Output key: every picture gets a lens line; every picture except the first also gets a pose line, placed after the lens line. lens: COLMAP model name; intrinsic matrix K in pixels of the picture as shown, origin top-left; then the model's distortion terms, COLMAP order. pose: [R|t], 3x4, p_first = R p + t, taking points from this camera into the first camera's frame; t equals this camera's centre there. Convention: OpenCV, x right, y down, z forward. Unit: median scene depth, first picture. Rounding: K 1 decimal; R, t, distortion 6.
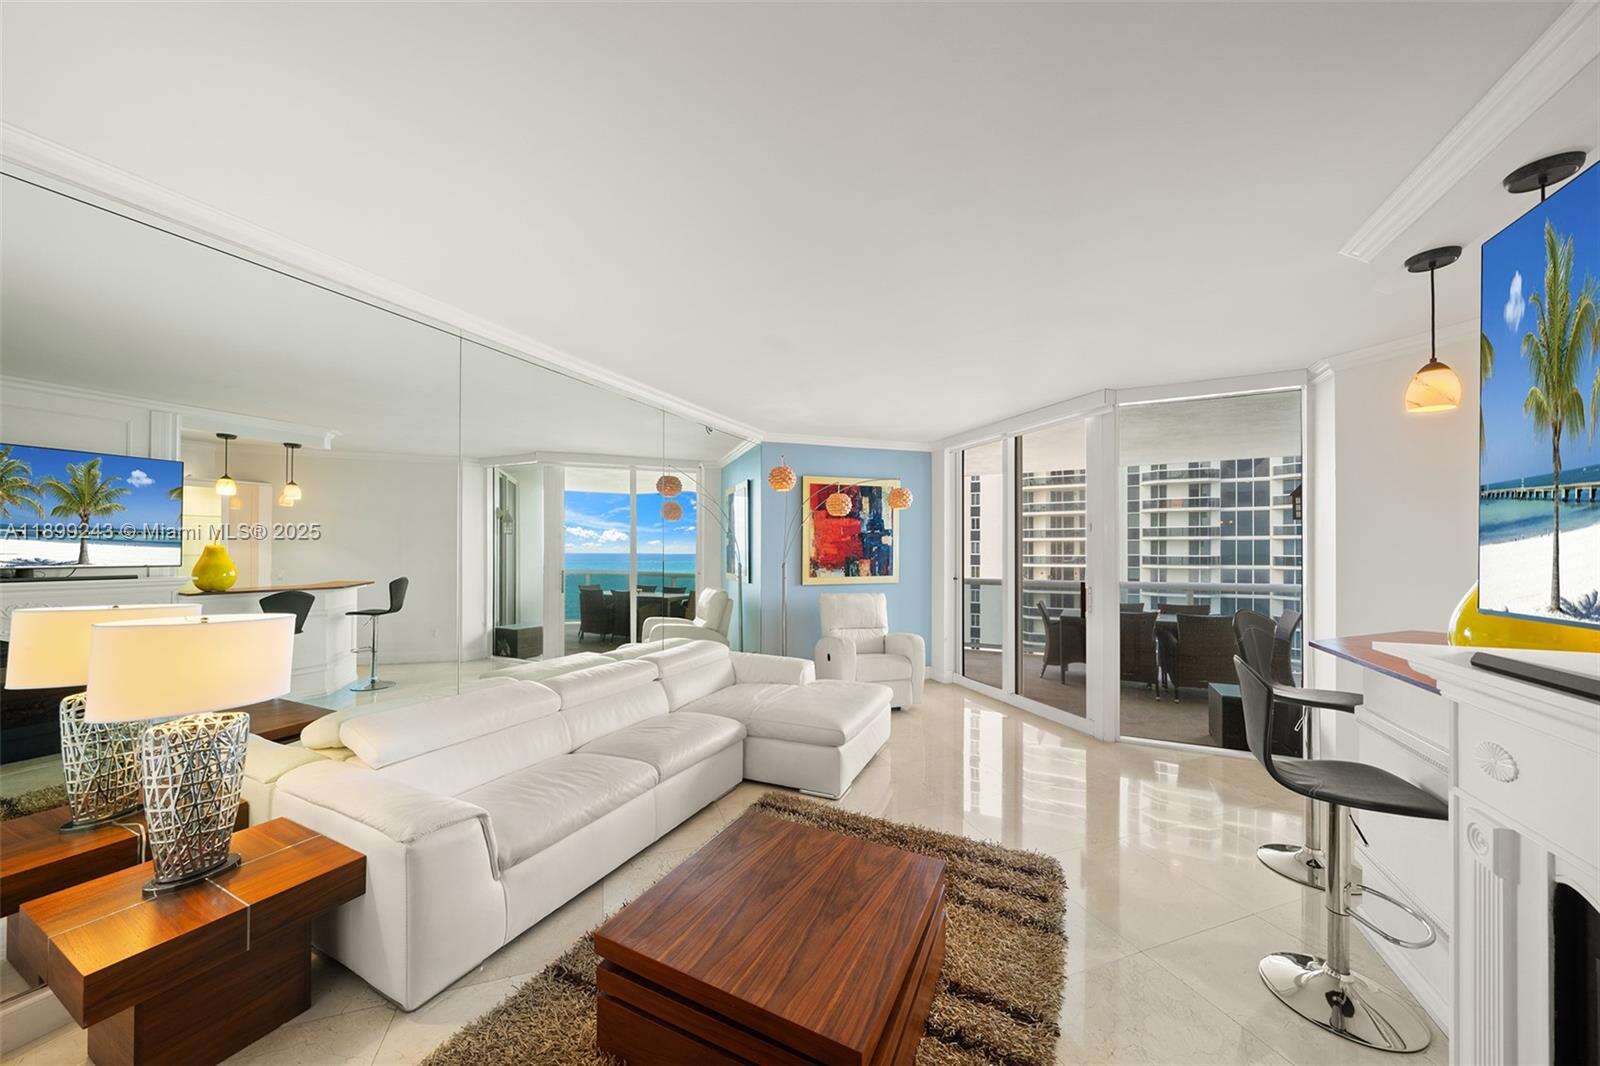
lens RADIAL K [[547.1, 0, 799.5], [0, 547.1, 549.3], [0, 0, 1]] dist [-0.001383, -0.000102]
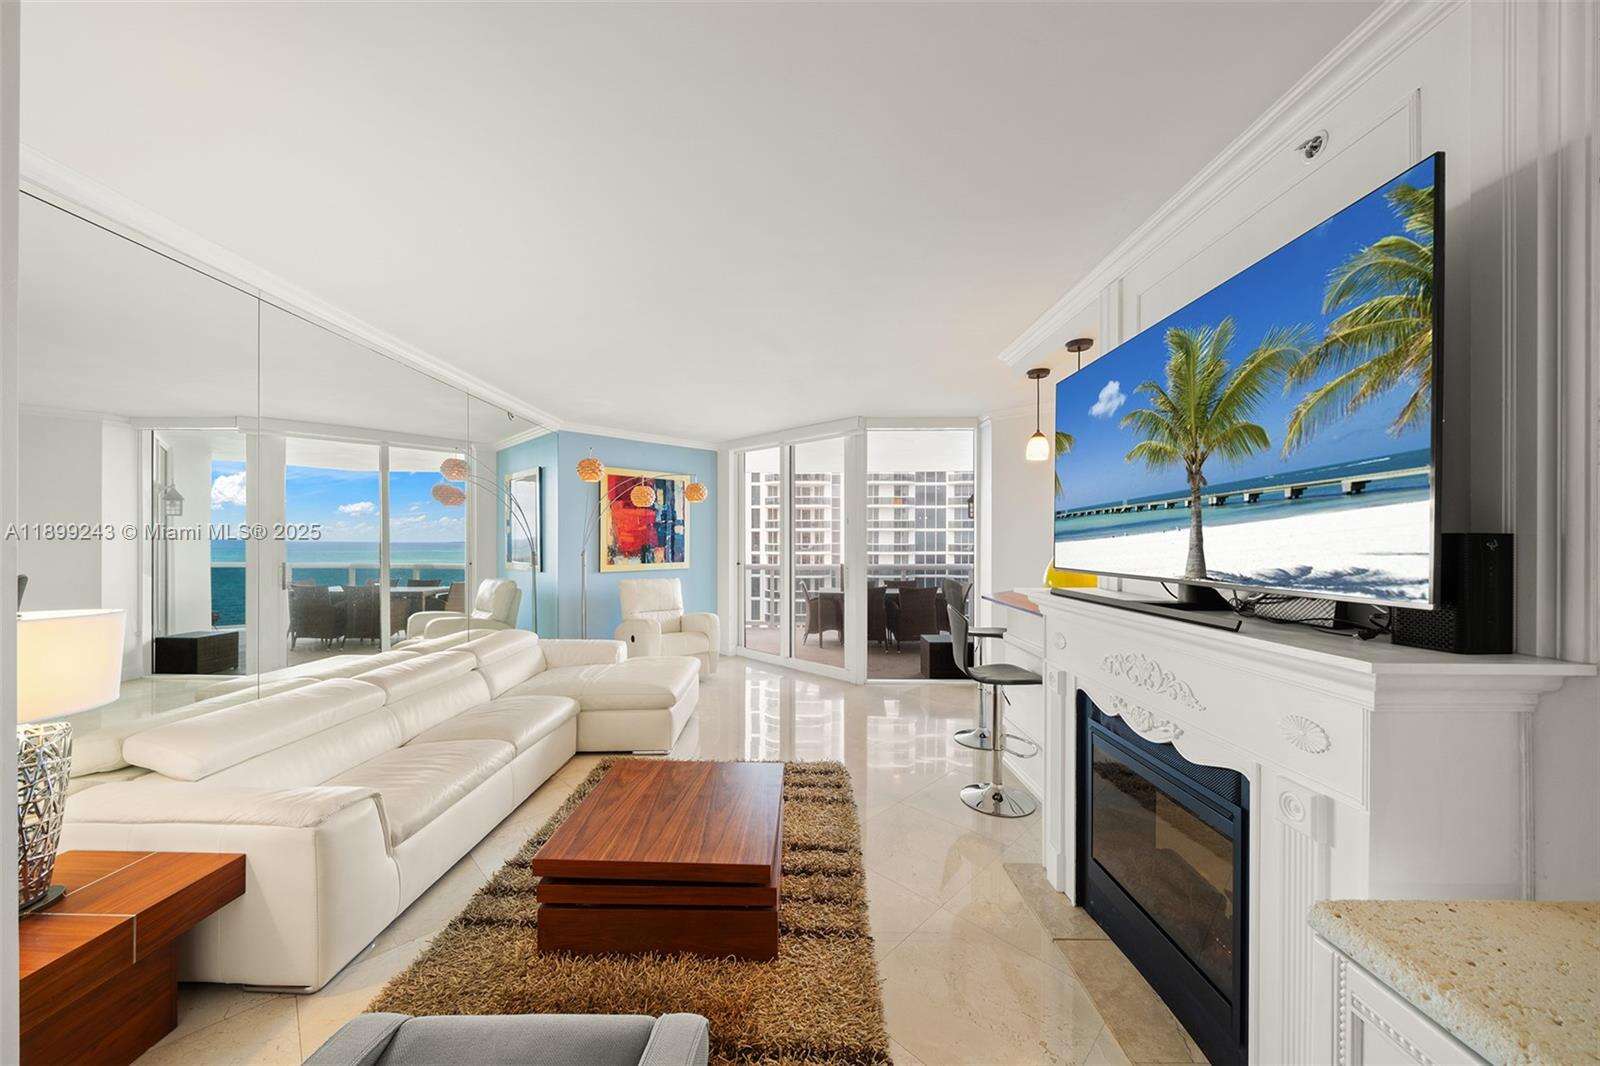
lens RADIAL K [[547.6, 0, 792.6], [0, 547.6, 542.2], [0, 0, 1]] dist [0.000313, 0.000041]
pose [[0.904826, -0.000227, 0.425782, -0.131752], [-0.002958, 0.999972, 0.006819, 0.000298], [-0.425772, -0.007430, 0.904800, -0.112680]]
